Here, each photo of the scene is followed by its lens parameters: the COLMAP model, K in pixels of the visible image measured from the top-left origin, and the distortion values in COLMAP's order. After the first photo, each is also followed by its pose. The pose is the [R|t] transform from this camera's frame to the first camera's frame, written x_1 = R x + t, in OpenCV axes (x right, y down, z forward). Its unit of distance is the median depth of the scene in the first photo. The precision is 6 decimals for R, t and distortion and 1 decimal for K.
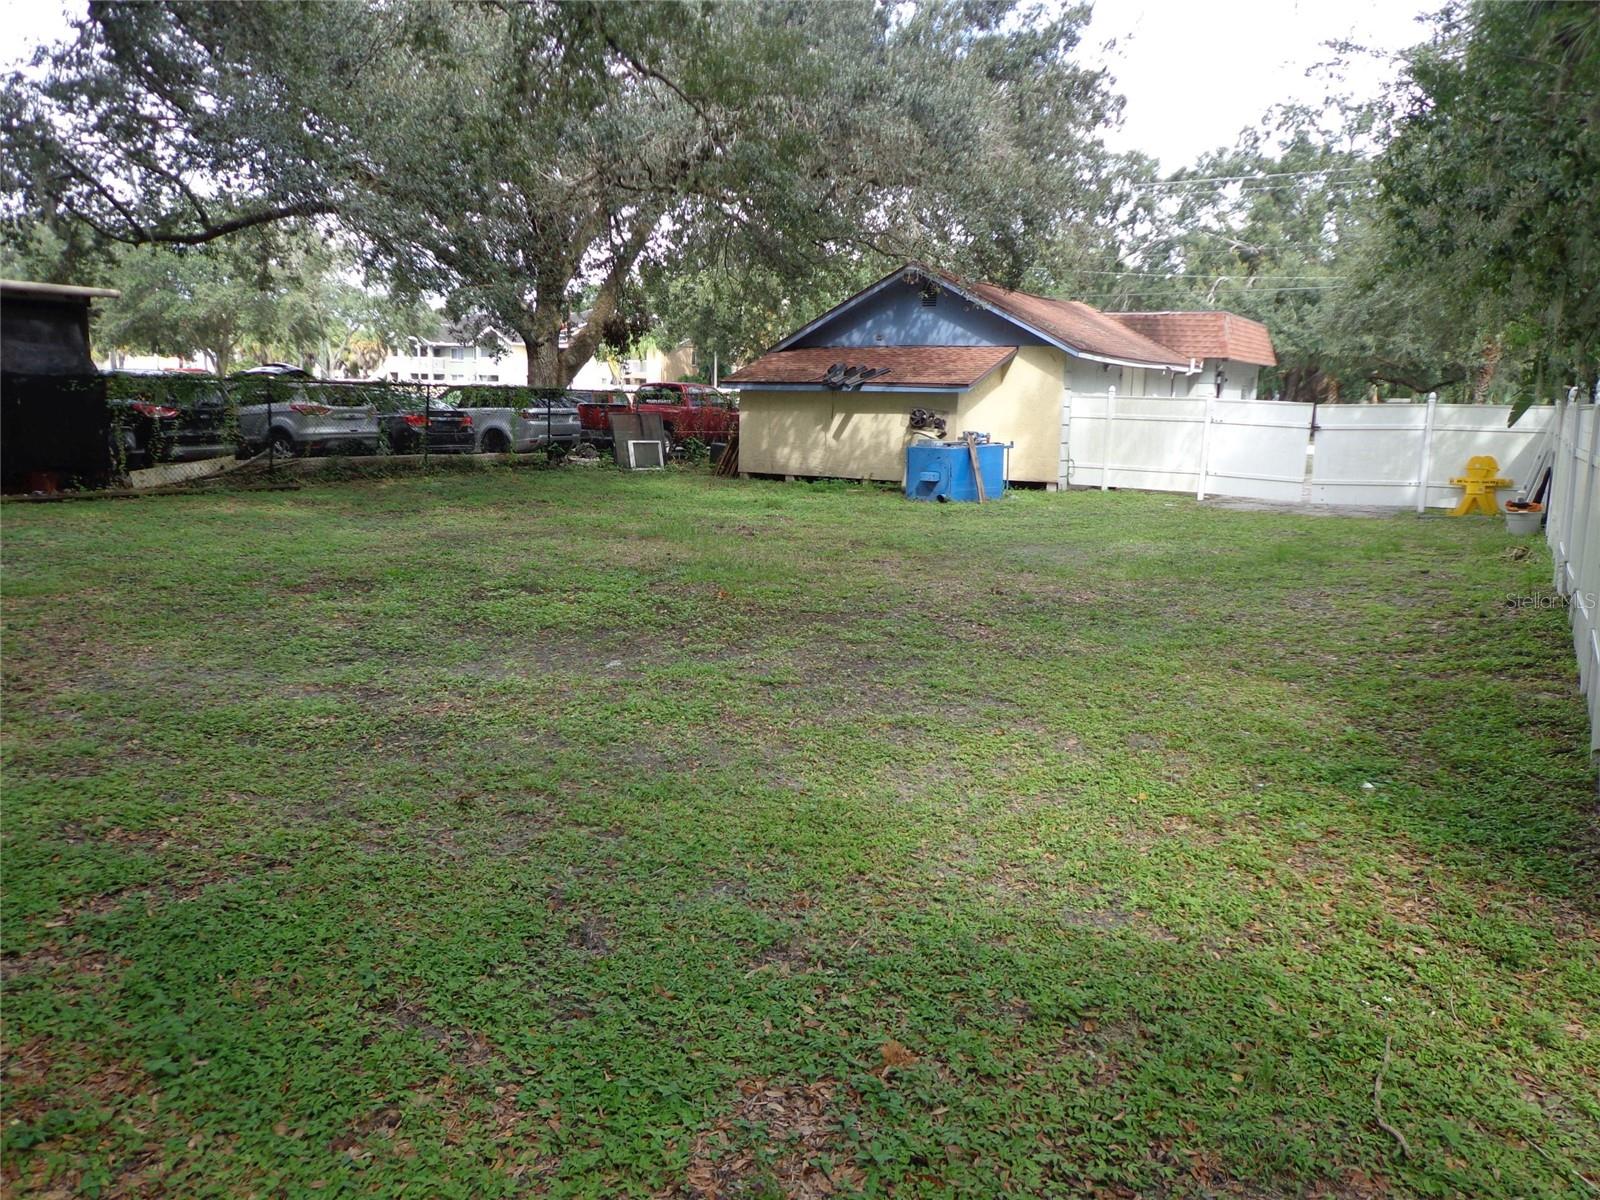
lens RADIAL K [[1181.3, 0, 799.1], [0, 1181.3, 599.5], [0, 0, 1]] dist [-0.005396, 0.014453]
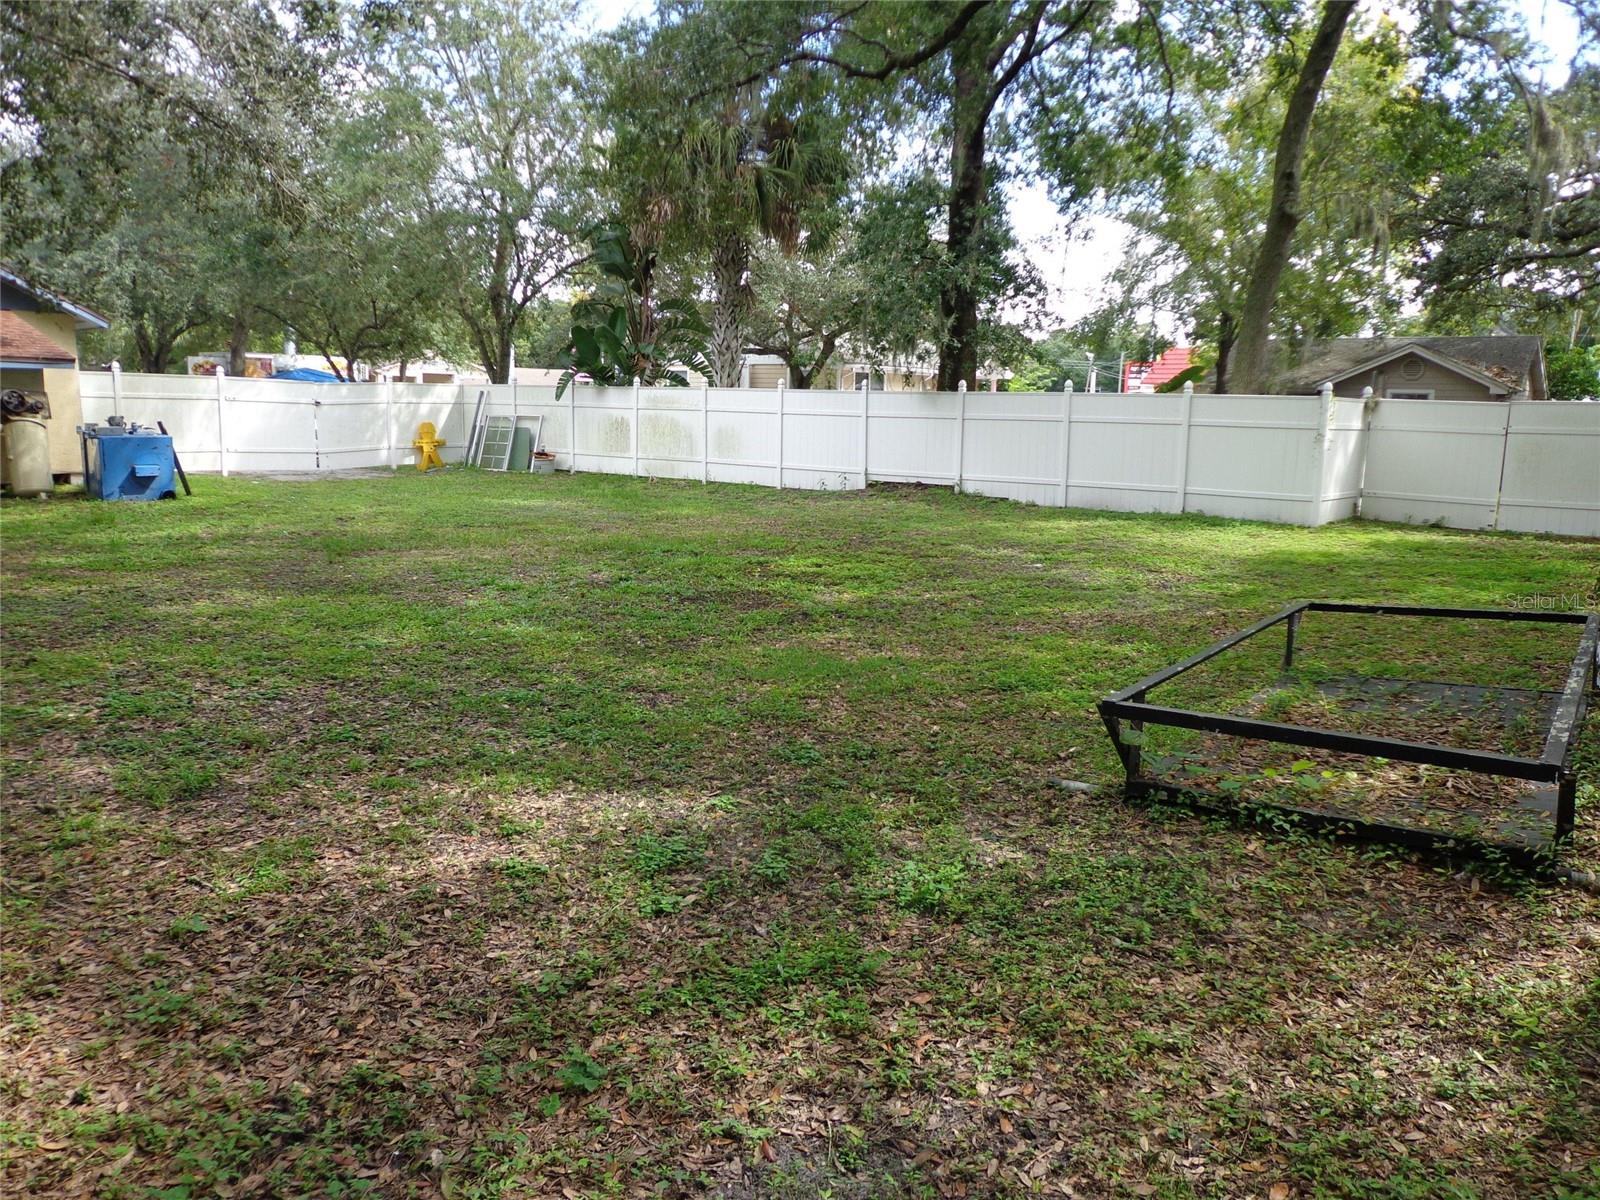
lens RADIAL K [[1181.3, 0, 805.0], [0, 1181.3, 598.5], [0, 0, 1]] dist [-0.005396, 0.014453]
pose [[0.082694, -0.183704, 0.979497, -0.610131], [0.153860, 0.973432, 0.169577, -0.075729], [-0.984626, 0.136682, 0.108762, 0.400409]]
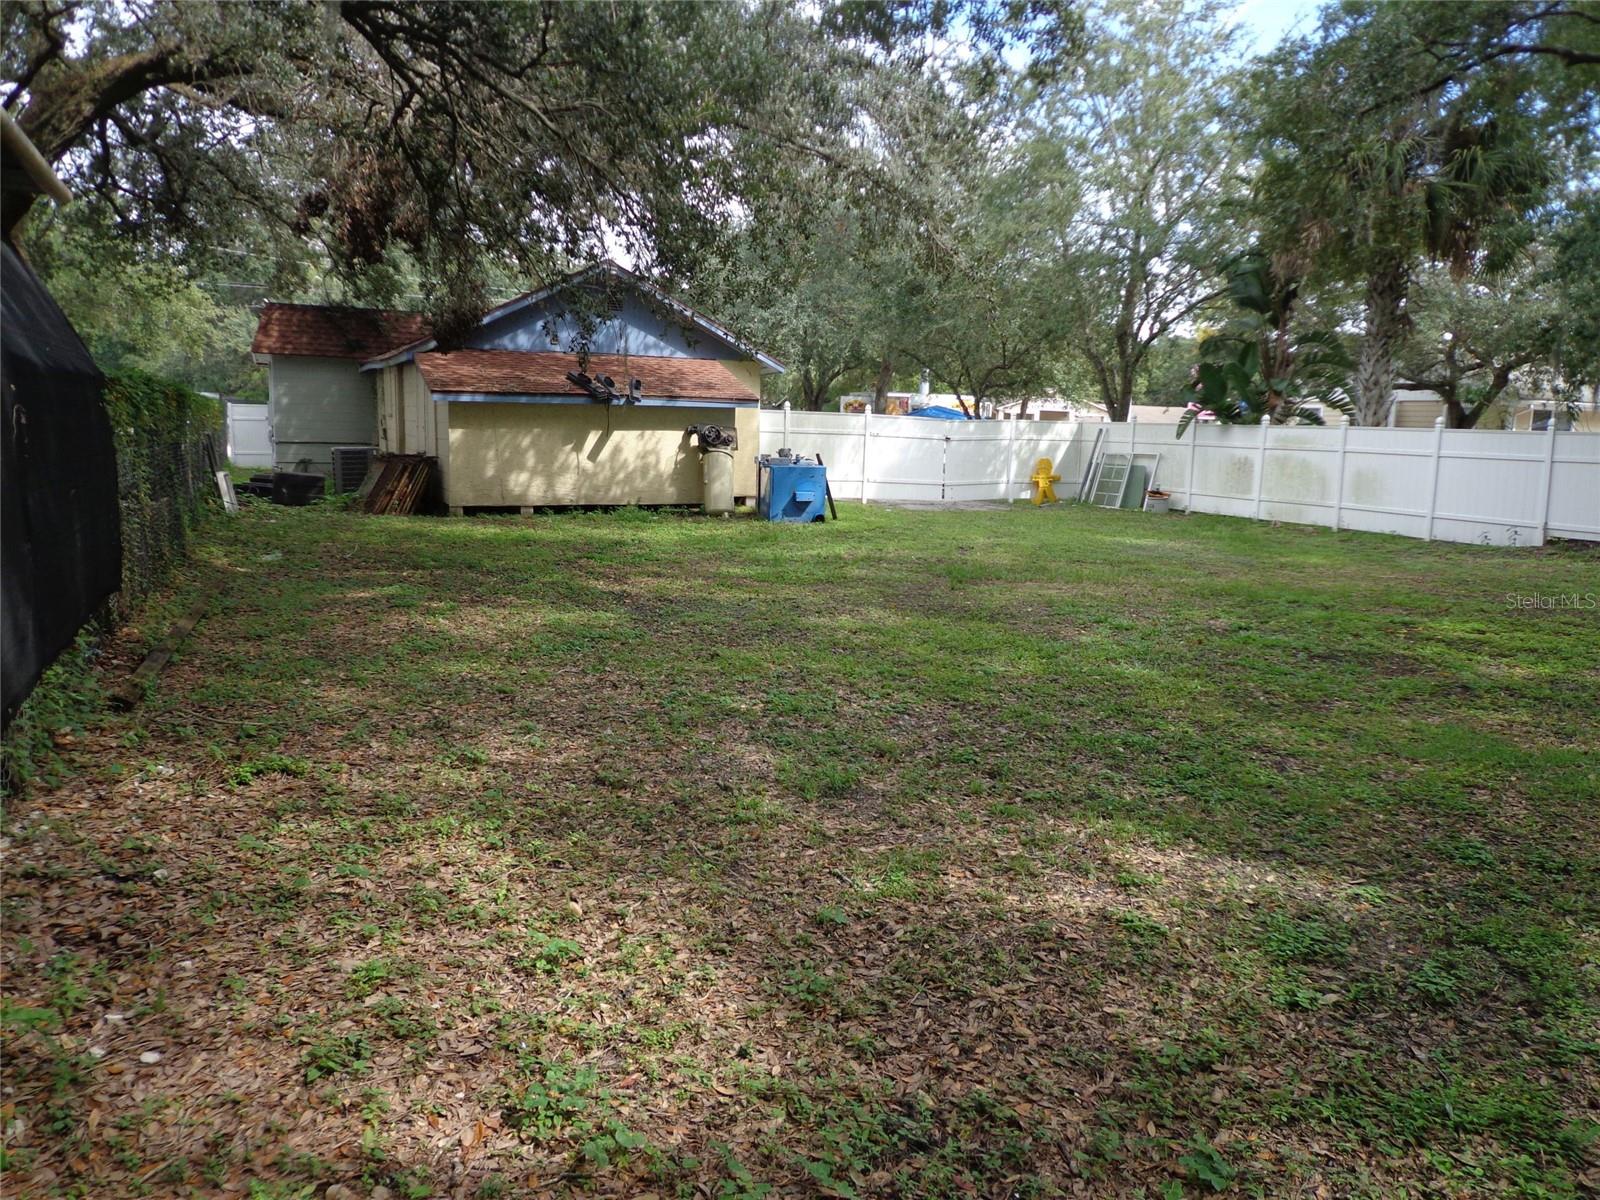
lens RADIAL K [[1181.3, 0, 802.7], [0, 1181.3, 599.0], [0, 0, 1]] dist [-0.005396, 0.014453]
pose [[0.553313, -0.128137, 0.823059, -0.608837], [0.127871, 0.989452, 0.068078, -0.076757], [-0.823100, 0.067577, 0.563861, 0.406601]]
